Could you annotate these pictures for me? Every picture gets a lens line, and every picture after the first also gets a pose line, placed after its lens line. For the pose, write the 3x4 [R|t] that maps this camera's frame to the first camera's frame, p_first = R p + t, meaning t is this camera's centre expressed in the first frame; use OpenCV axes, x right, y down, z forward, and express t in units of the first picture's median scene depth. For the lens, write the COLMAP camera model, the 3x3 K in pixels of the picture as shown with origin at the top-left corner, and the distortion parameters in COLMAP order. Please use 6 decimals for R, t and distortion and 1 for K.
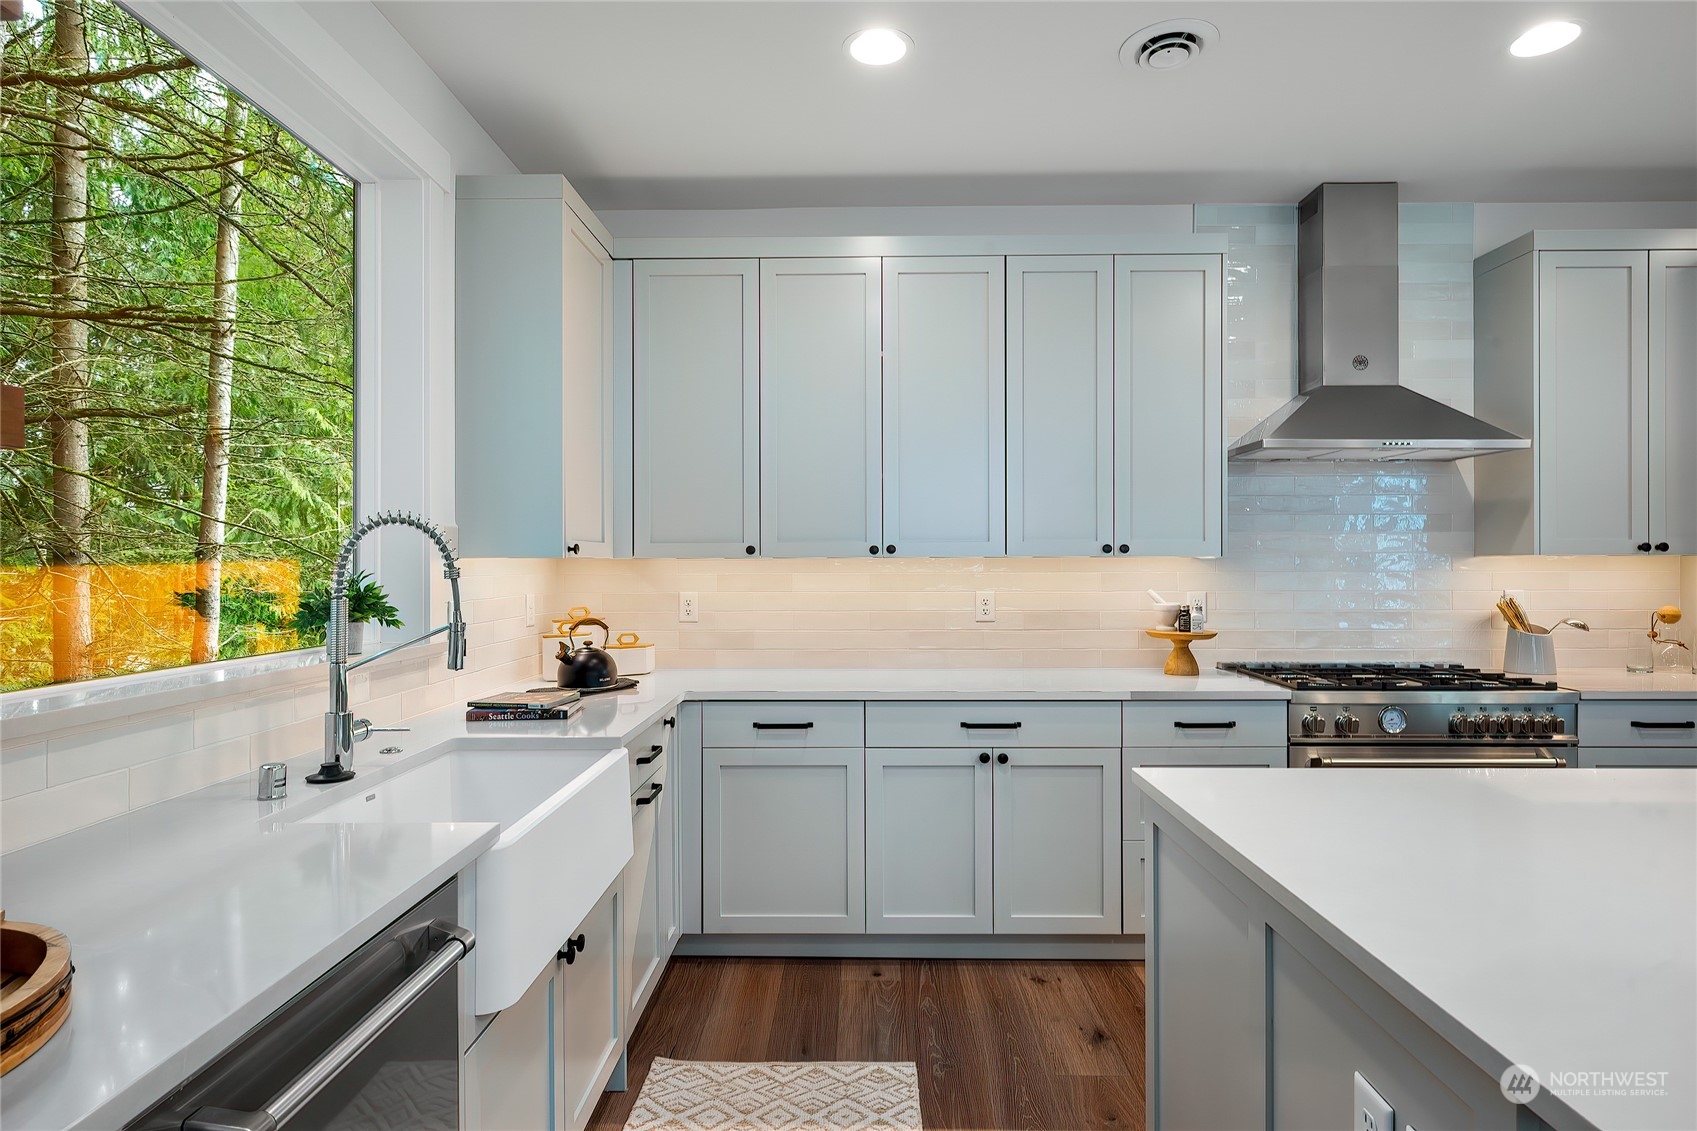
lens RADIAL K [[913.0, 0, 851.6], [0, 913.0, 582.6], [0, 0, 1]] dist [-0.003456, -0.000205]
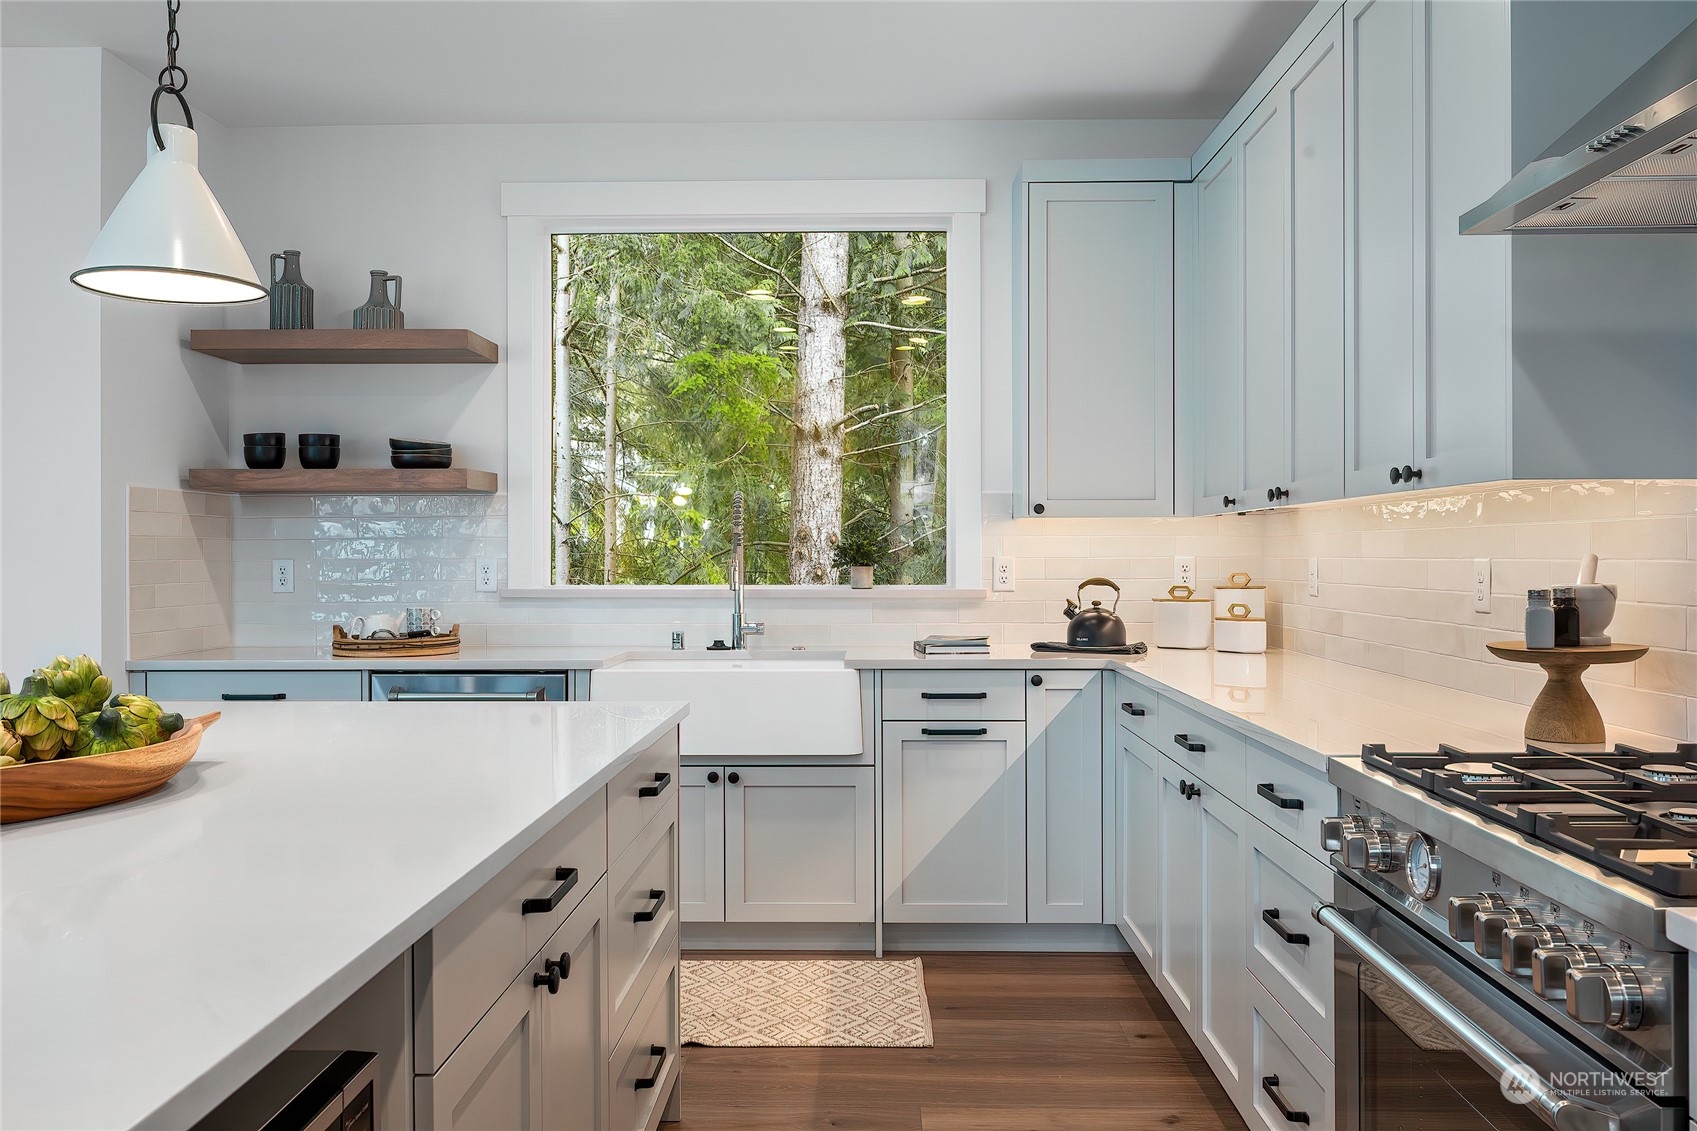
lens RADIAL K [[1353.3, 0, 841.1], [0, 1353.3, 551.8], [0, 0, 1]] dist [-0.006388, -0.004933]
pose [[-0.007268, 0.002540, -0.999970, 1.184317], [-0.000361, 0.999997, 0.002543, 0.006819], [0.999974, 0.000380, -0.007267, 0.732249]]
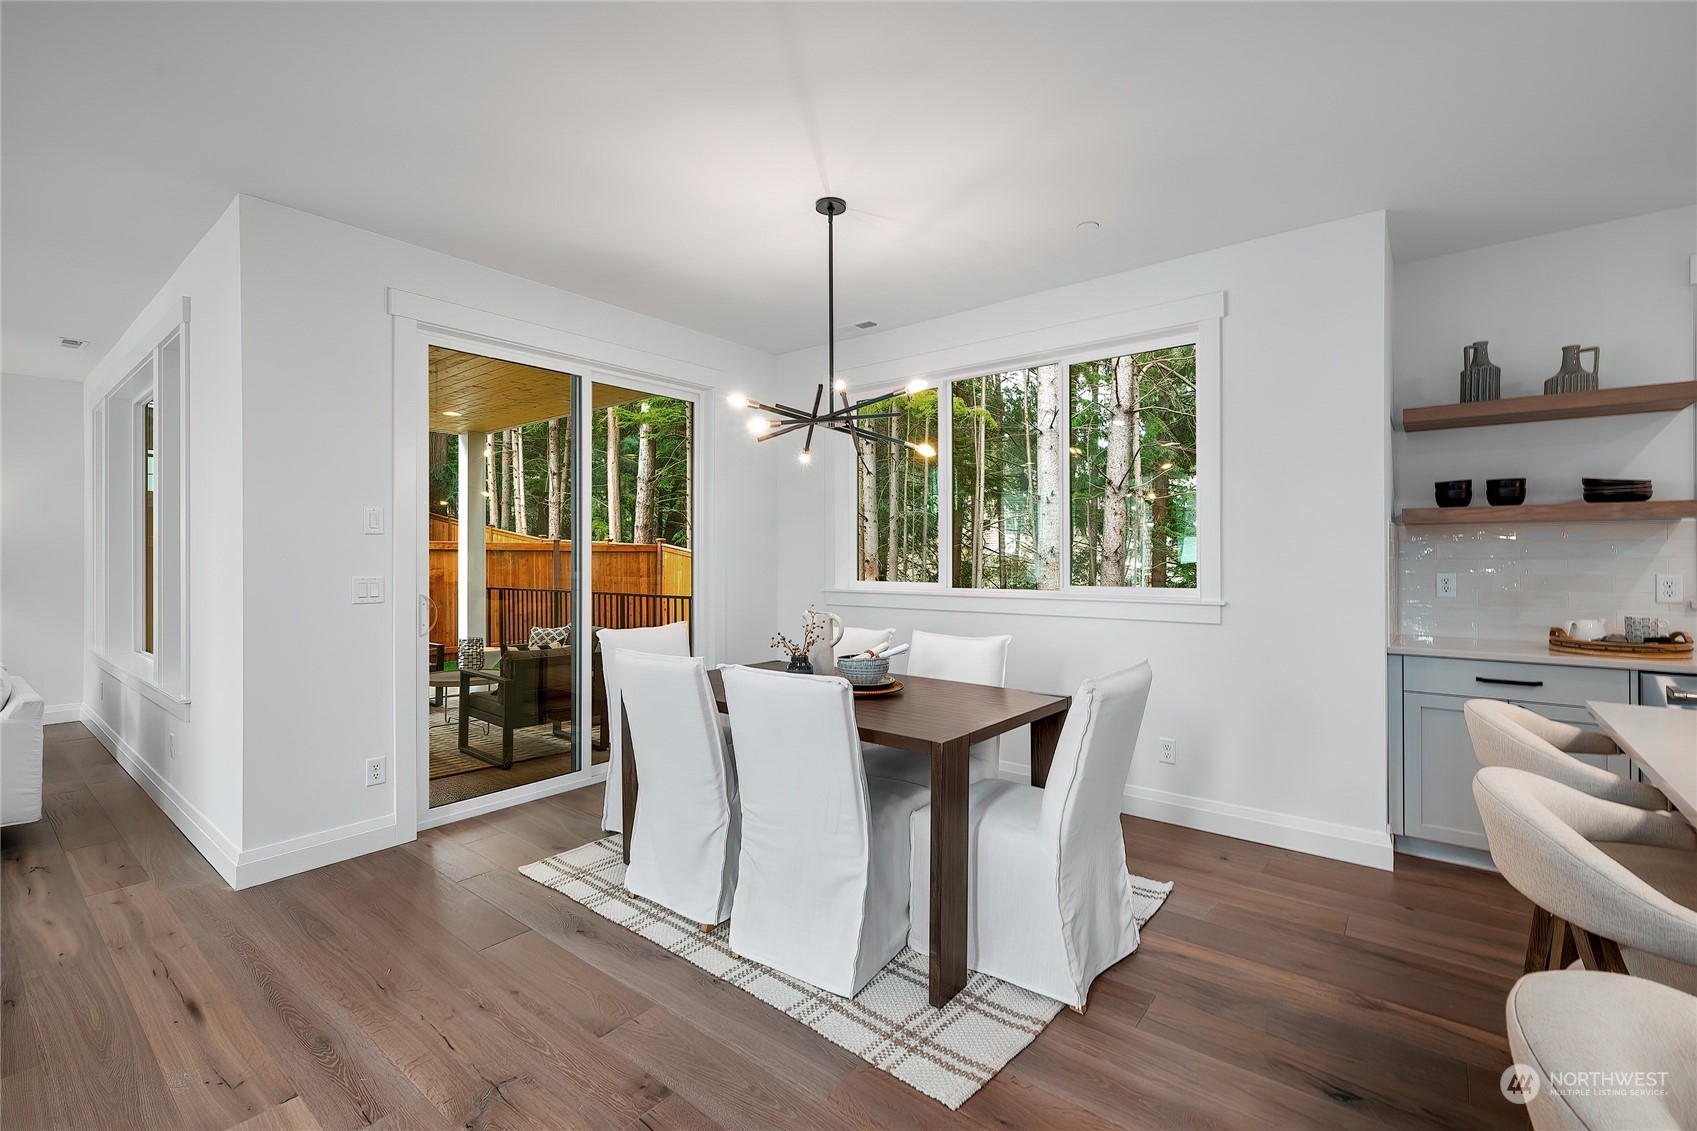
lens RADIAL K [[722.1, 0, 843.1], [0, 722.1, 556.0], [0, 0, 1]] dist [0.003381, -0.000280]
pose [[-0.615607, 0.002033, -0.788051, 1.110176], [0.000685, 0.999998, 0.002045, -0.010504], [0.788053, 0.000719, -0.615607, 0.018616]]
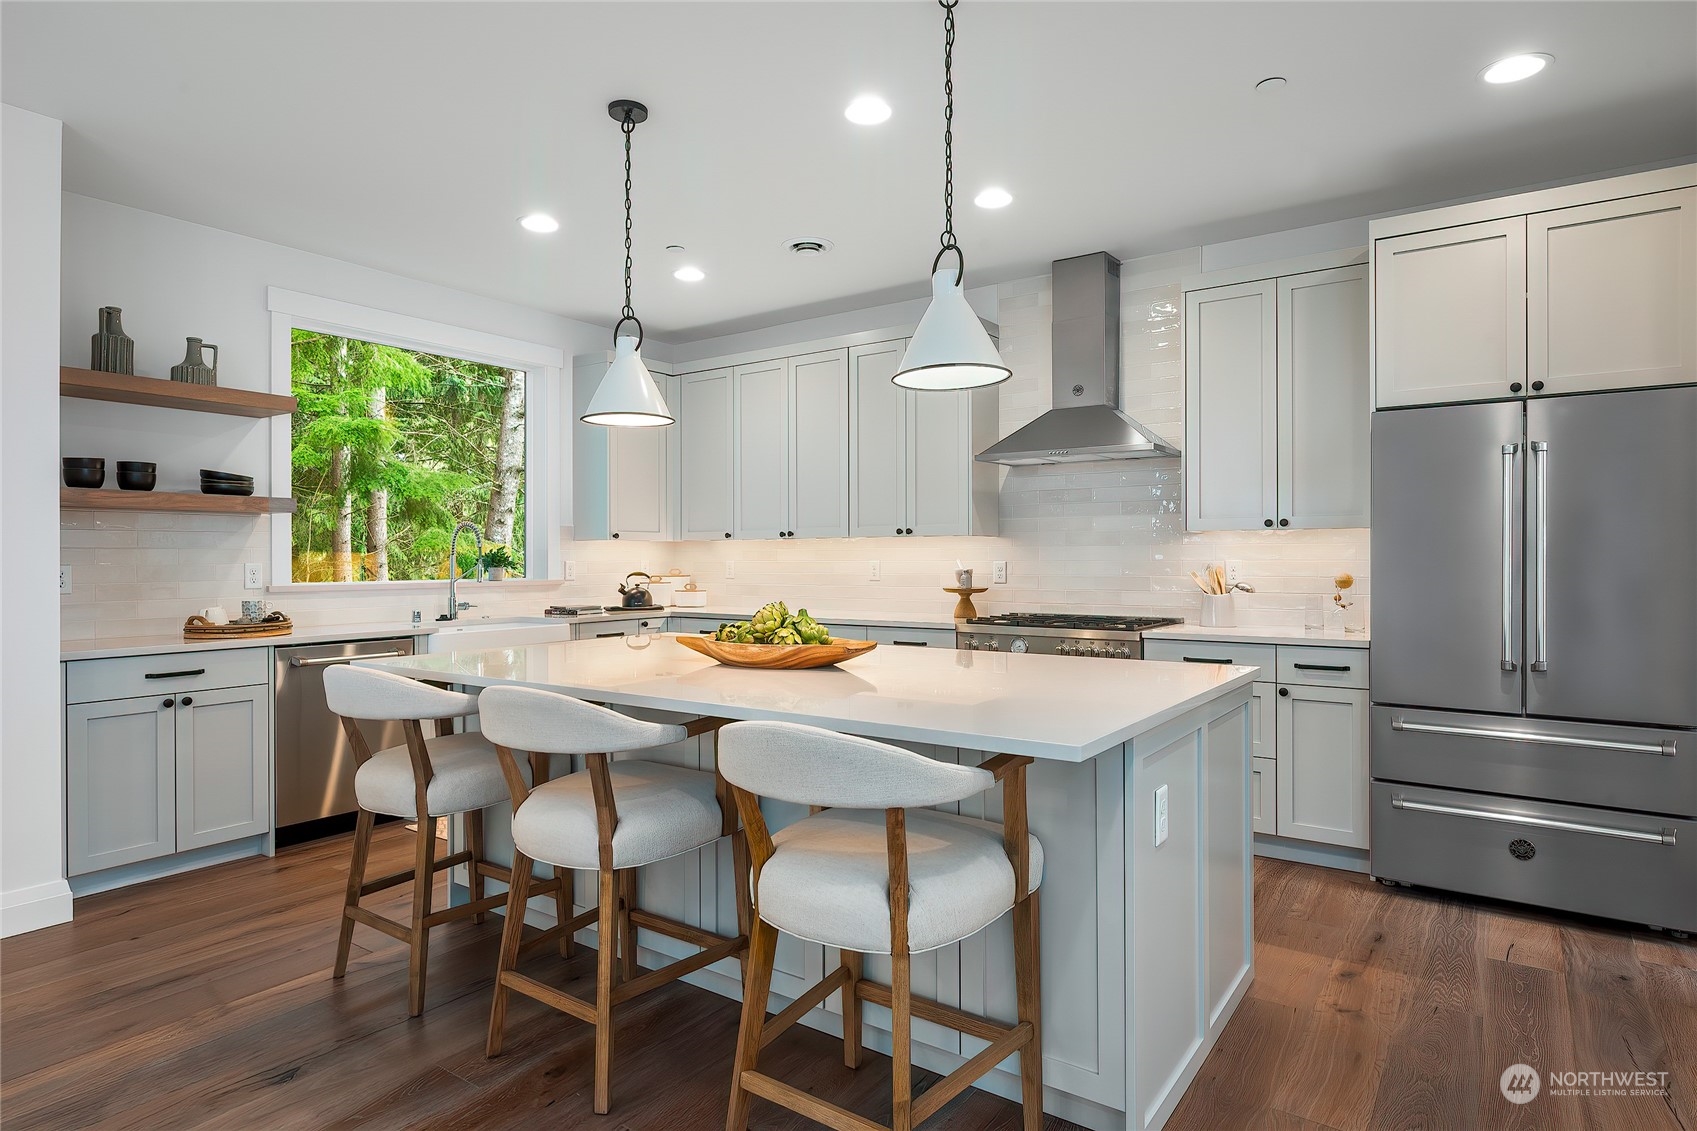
lens RADIAL K [[930.3, 0, 845.8], [0, 930.3, 554.3], [0, 0, 1]] dist [0.001660, -0.000018]
pose [[0.820949, -0.000403, -0.571001, 1.194392], [-0.002394, 0.999989, -0.004147, 0.008200], [0.570996, 0.004771, 0.820939, -0.362472]]
